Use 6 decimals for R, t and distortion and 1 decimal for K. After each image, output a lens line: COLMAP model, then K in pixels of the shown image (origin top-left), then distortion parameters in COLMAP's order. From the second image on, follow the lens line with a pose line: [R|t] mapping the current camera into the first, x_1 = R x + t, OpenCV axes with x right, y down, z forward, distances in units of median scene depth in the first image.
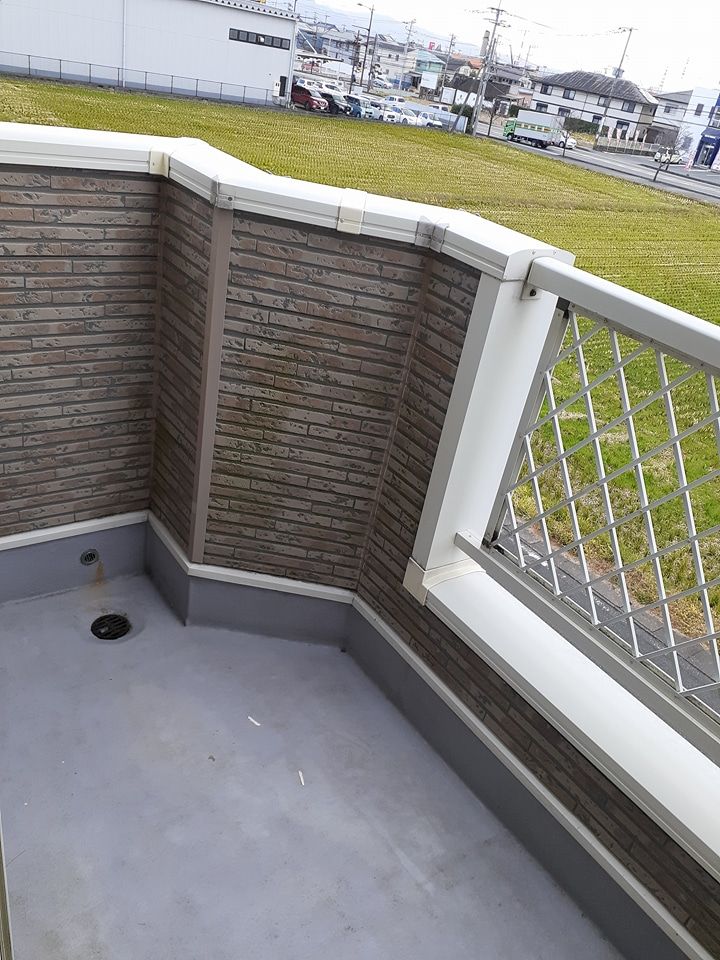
lens RADIAL K [[756.1, 0, 353.3], [0, 756.1, 484.3], [0, 0, 1]] dist [0.011815, 0.002795]
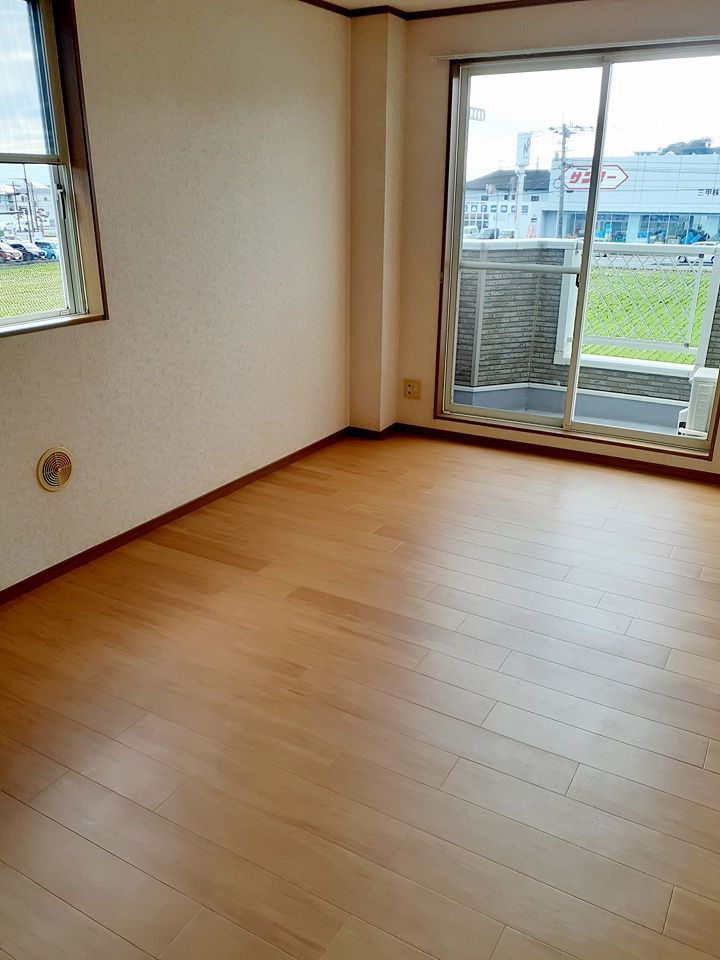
lens RADIAL K [[756.1, 0, 364.9], [0, 756.1, 476.1], [0, 0, 1]] dist [0.011815, 0.002795]
pose [[0.895338, -0.306590, 0.323068, -1.666514], [0.346621, 0.935148, -0.073161, 0.504520], [-0.279686, 0.177486, 0.943544, -1.472860]]
